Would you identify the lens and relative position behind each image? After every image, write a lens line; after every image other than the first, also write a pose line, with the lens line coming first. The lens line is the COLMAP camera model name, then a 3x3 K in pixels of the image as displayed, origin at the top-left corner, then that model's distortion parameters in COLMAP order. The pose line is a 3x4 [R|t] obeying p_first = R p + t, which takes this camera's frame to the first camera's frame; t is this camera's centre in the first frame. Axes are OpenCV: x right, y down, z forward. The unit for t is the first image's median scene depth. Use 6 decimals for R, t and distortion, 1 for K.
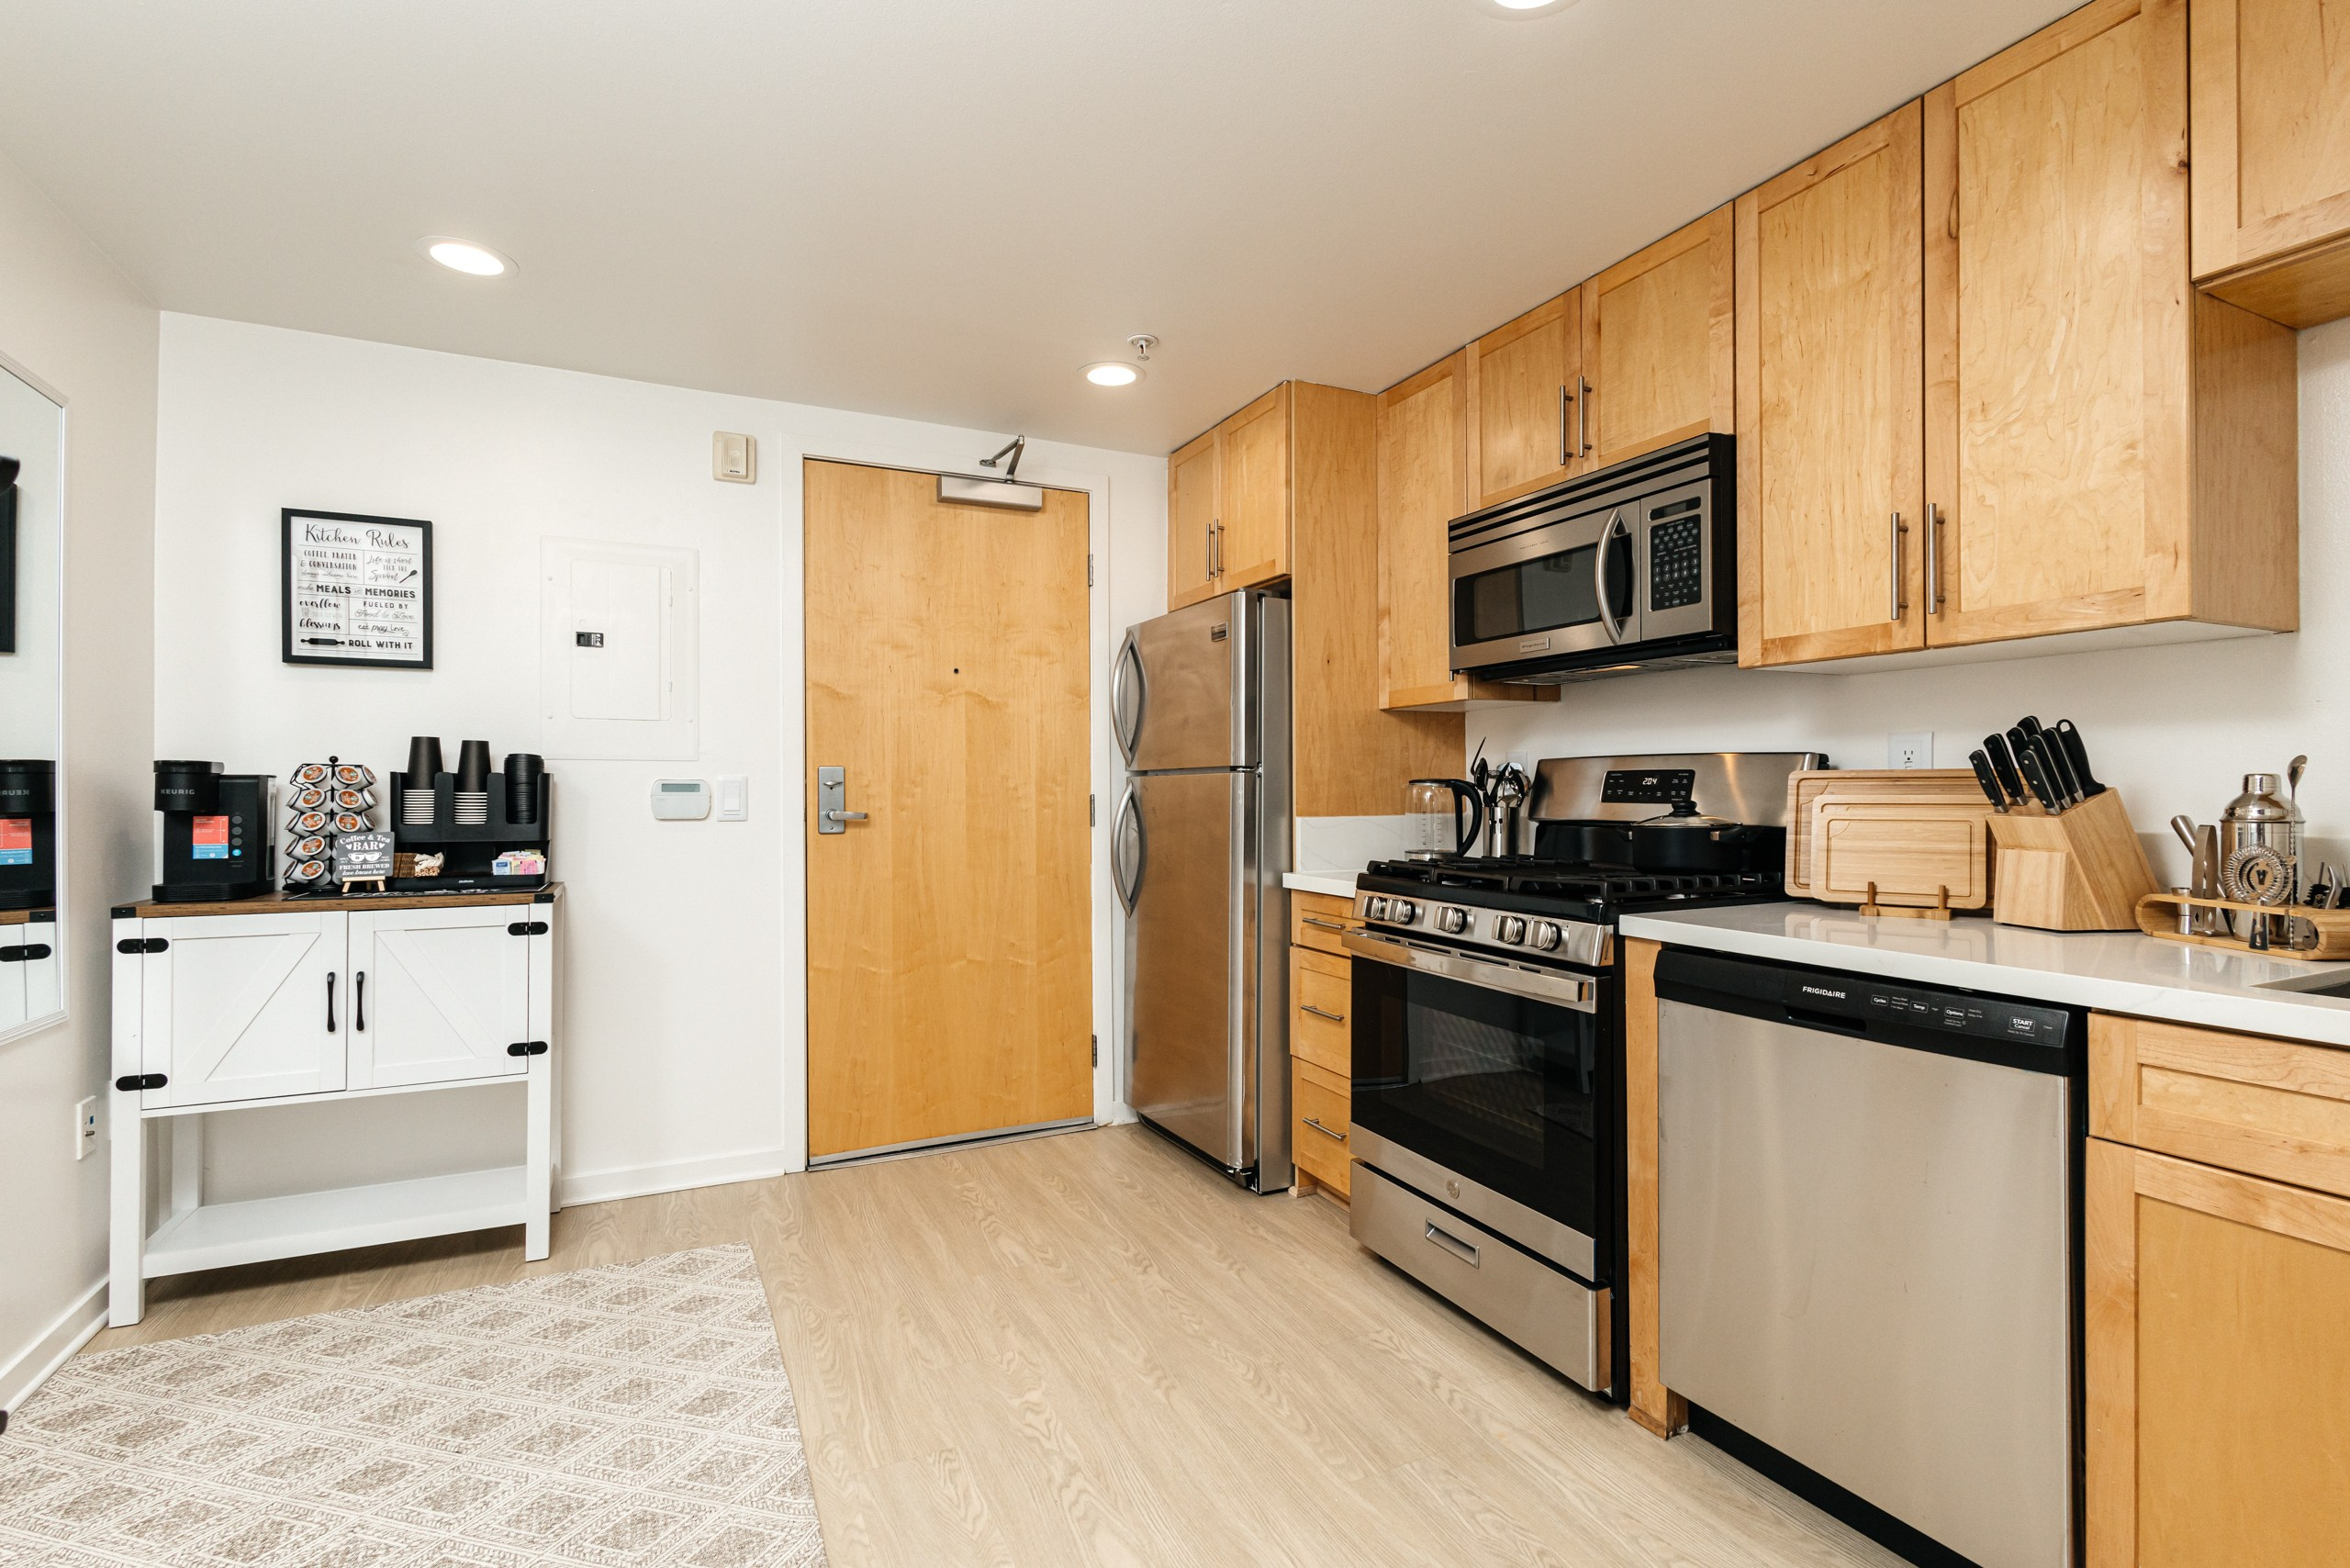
lens RADIAL K [[1071.9, 0, 1175.0], [0, 1071.9, 784.0], [0, 0, 1]] dist [0.002291, 0.000215]
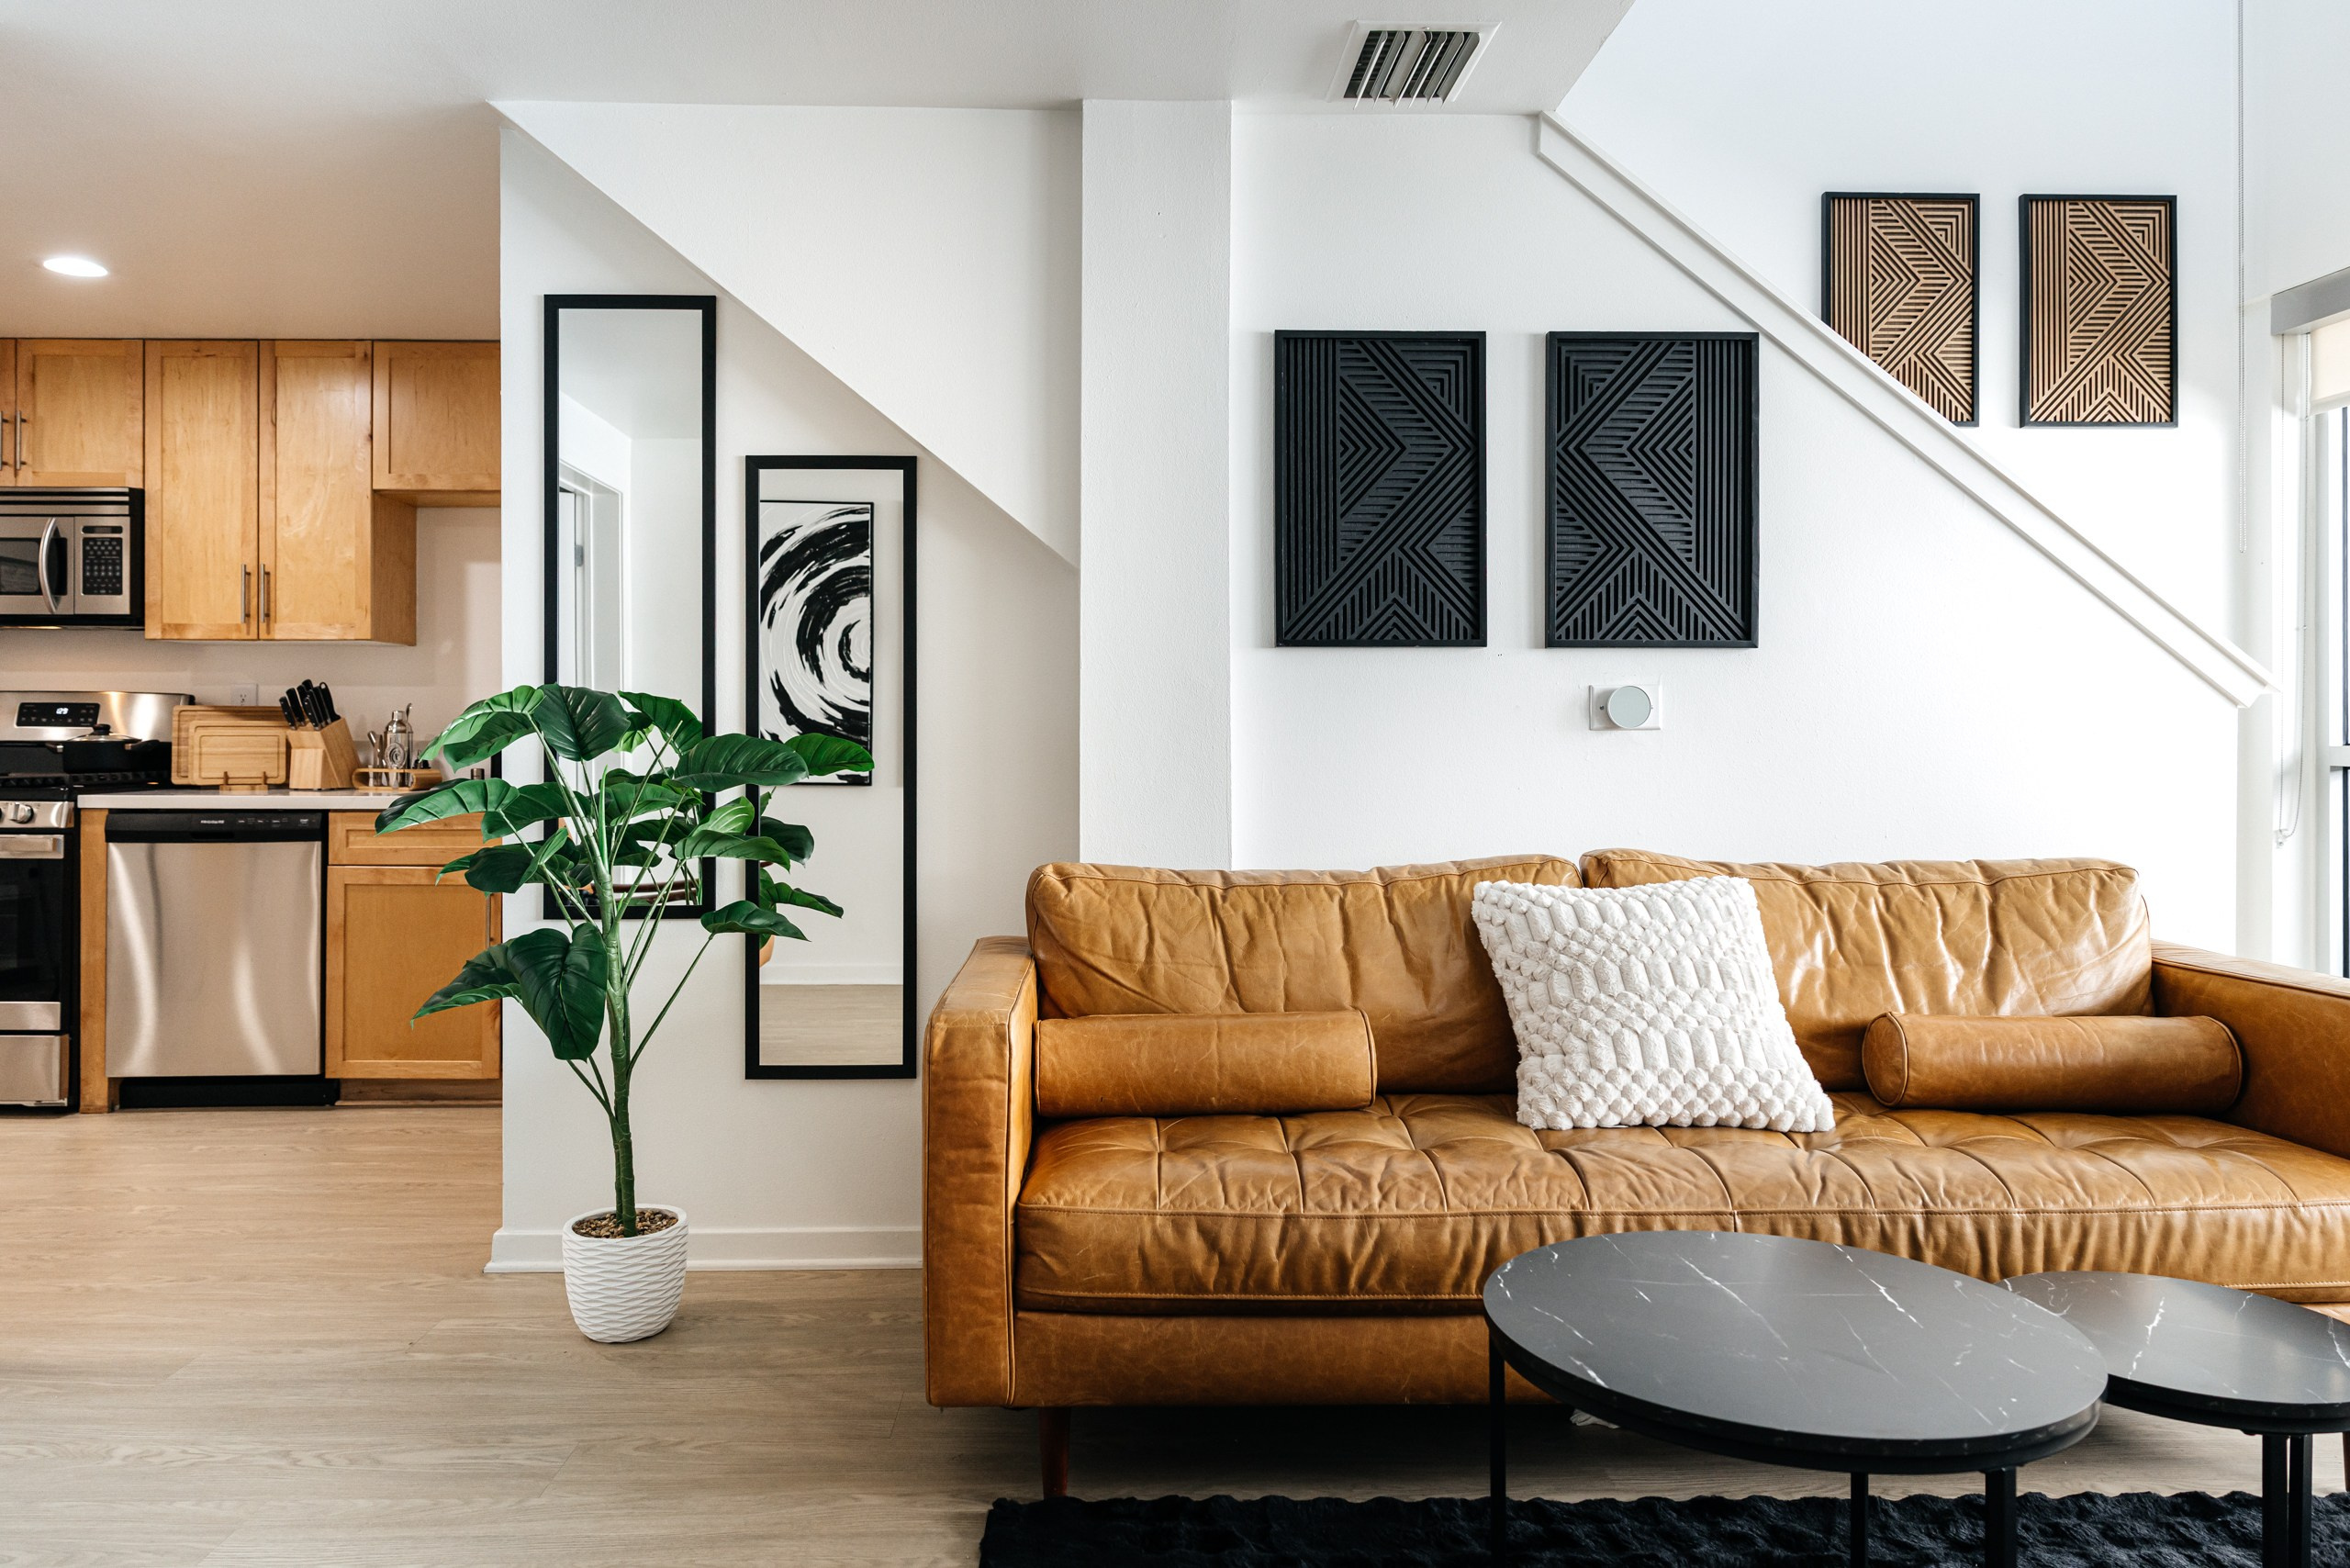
lens RADIAL K [[1635.7, 0, 1136.7], [0, 1635.7, 727.4], [0, 0, 1]] dist [-0.000713, -0.000044]
pose [[0.412273, 0.008033, 0.911025, -1.044921], [-0.005157, 0.999966, -0.006484, 0.028543], [-0.911046, -0.002025, 0.412300, -1.294601]]
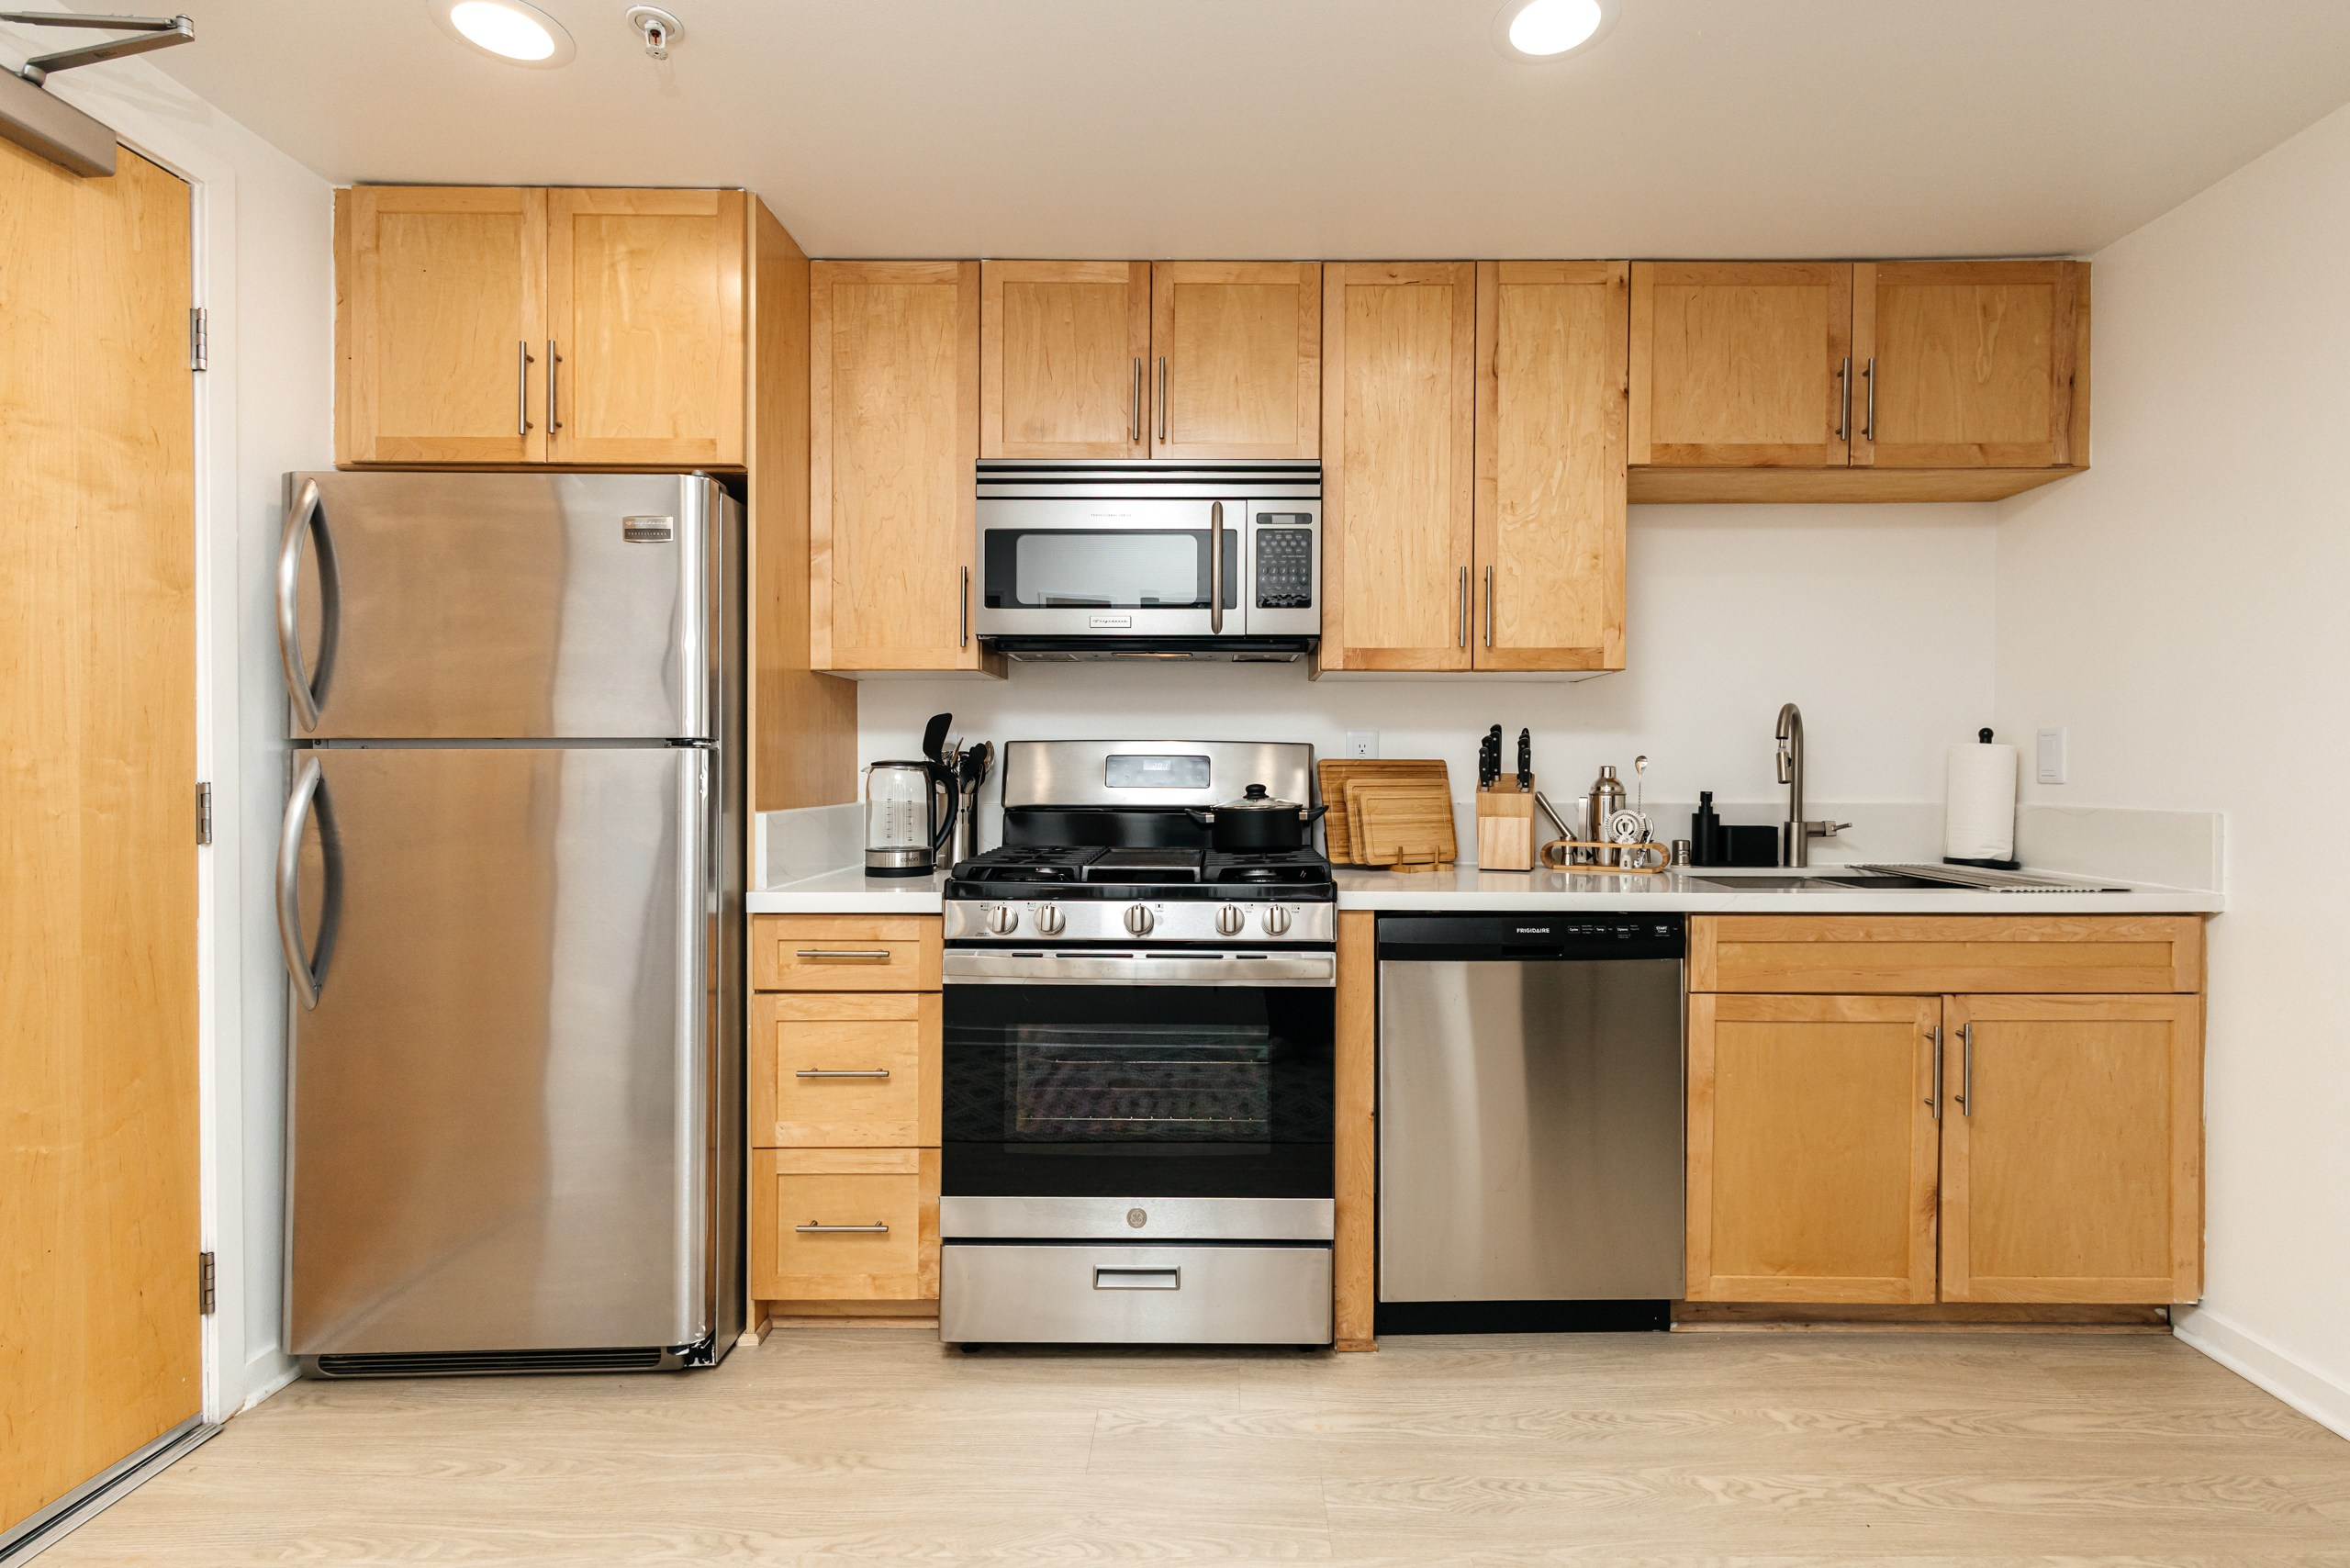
lens RADIAL K [[1074.7, 0, 1175.0], [0, 1074.7, 784.0], [0, 0, 1]] dist [0.000711, -0.000051]
pose [[0.438308, -0.005682, 0.898807, -0.582726], [-0.005892, 0.999940, 0.009194, 0.005167], [-0.898805, -0.009326, 0.438248, 0.630199]]
